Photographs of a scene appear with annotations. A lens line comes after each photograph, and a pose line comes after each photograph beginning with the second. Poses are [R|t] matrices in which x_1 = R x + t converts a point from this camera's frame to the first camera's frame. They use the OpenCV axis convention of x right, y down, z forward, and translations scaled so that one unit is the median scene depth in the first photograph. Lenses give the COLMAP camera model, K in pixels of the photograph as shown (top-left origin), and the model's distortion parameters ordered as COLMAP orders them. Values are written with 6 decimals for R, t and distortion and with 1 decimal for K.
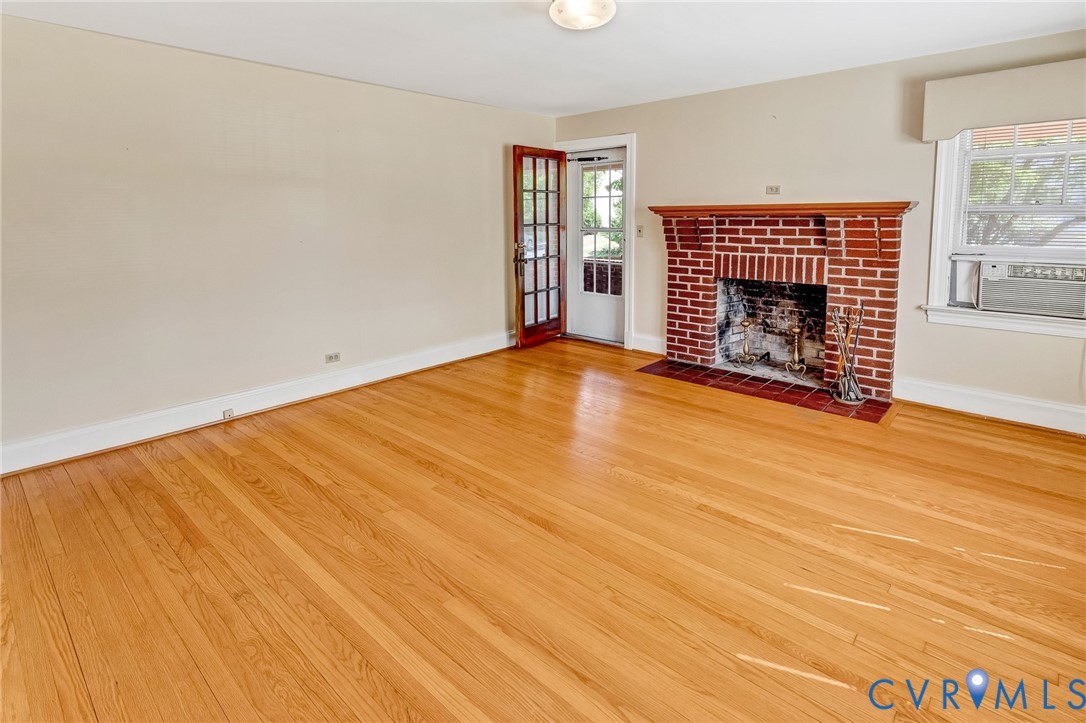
lens RADIAL K [[527.4, 0, 543.8], [0, 527.4, 306.7], [0, 0, 1]] dist [0.010301, -0.000251]
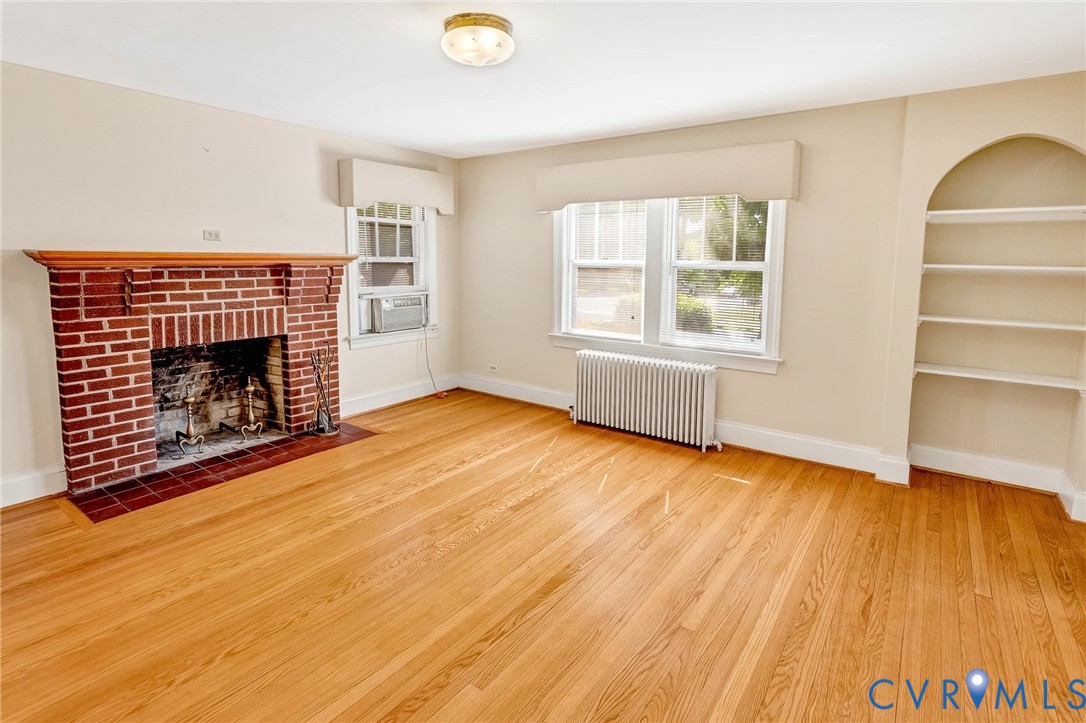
lens RADIAL K [[536.7, 0, 543.0], [0, 536.7, 361.5], [0, 0, 1]] dist [0.011358, -0.000006]
pose [[-0.097579, -0.186070, 0.977679, -0.515532], [0.163503, 0.966022, 0.200170, -0.112518], [-0.981705, 0.179385, -0.063840, 0.574147]]
